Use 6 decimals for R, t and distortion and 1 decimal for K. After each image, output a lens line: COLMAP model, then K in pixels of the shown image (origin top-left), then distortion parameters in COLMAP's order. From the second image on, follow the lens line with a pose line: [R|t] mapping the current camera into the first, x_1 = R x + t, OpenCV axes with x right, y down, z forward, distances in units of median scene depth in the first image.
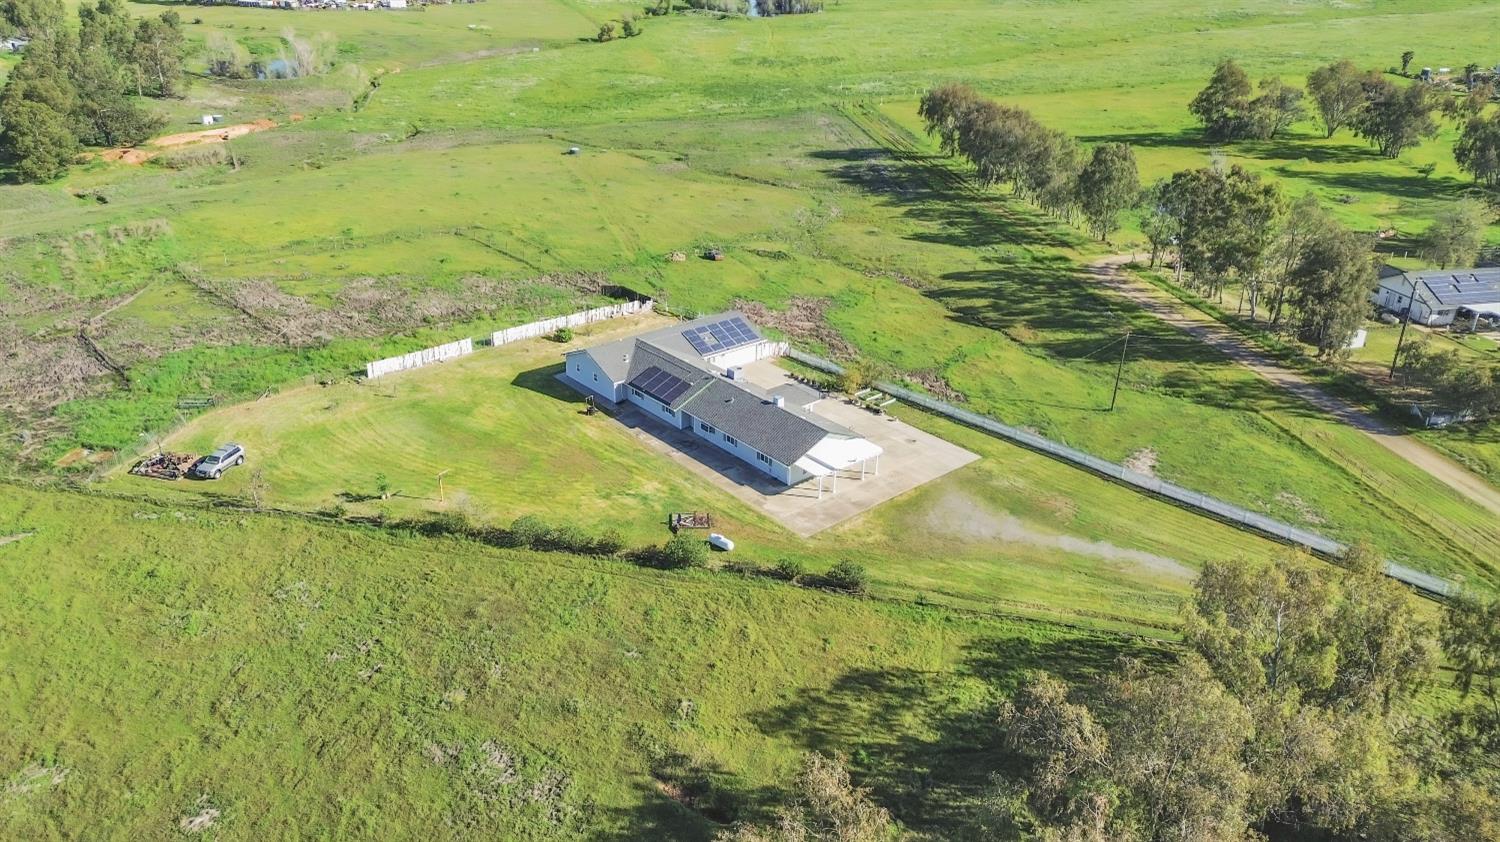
lens RADIAL K [[1048.1, 0, 748.3], [0, 1048.1, 416.9], [0, 0, 1]] dist [0.090070, -0.095272]
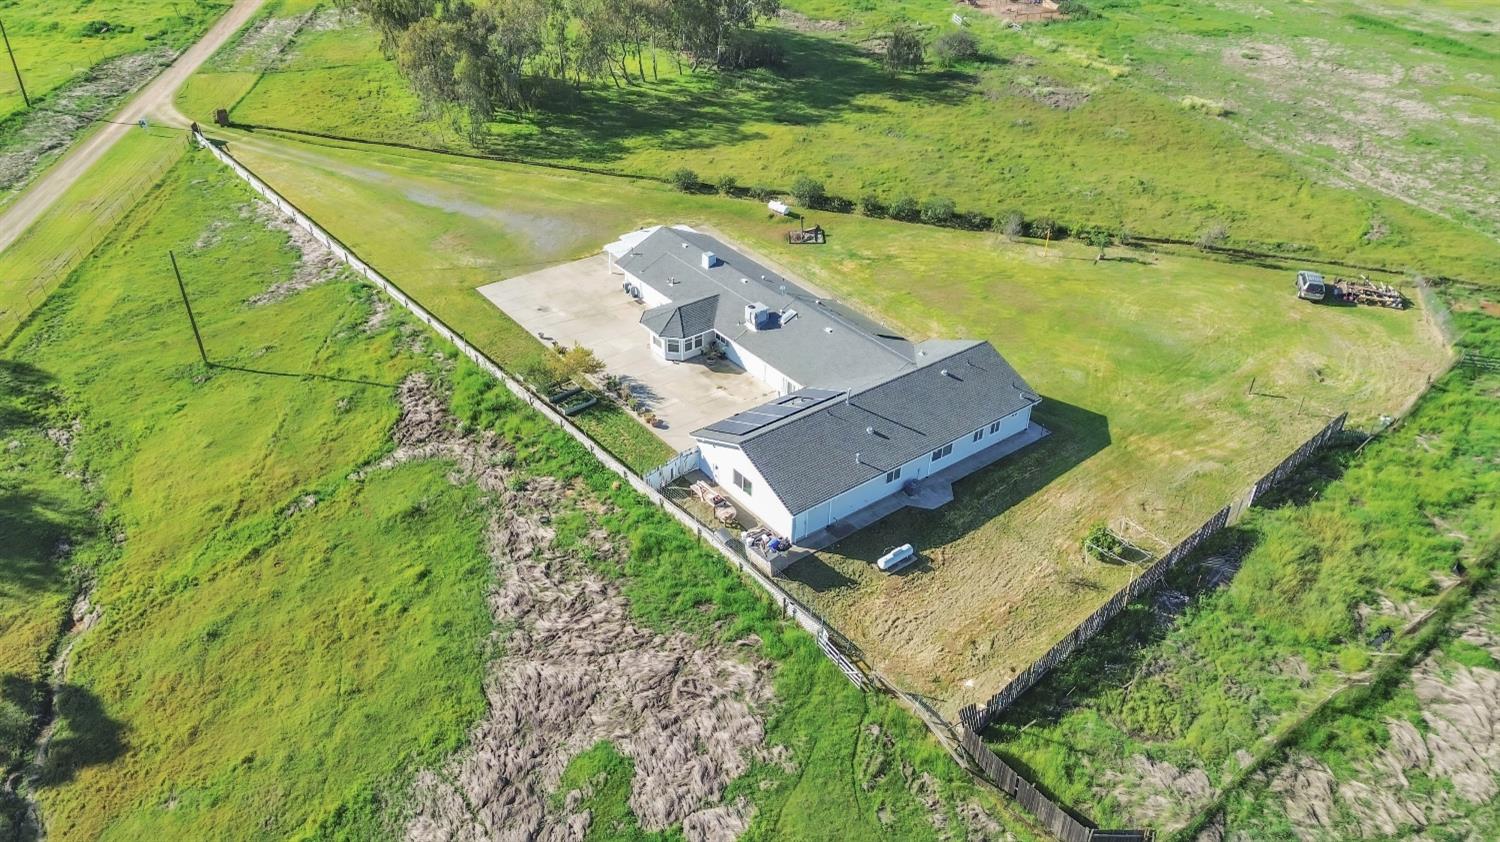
lens RADIAL K [[1048.1, 0, 748.3], [0, 1048.1, 416.9], [0, 0, 1]] dist [0.090070, -0.095272]
pose [[-0.997586, -0.061830, 0.031602, -0.031541], [-0.005876, 0.528648, 0.848821, -0.563784], [-0.069189, 0.846586, -0.527735, 1.335679]]
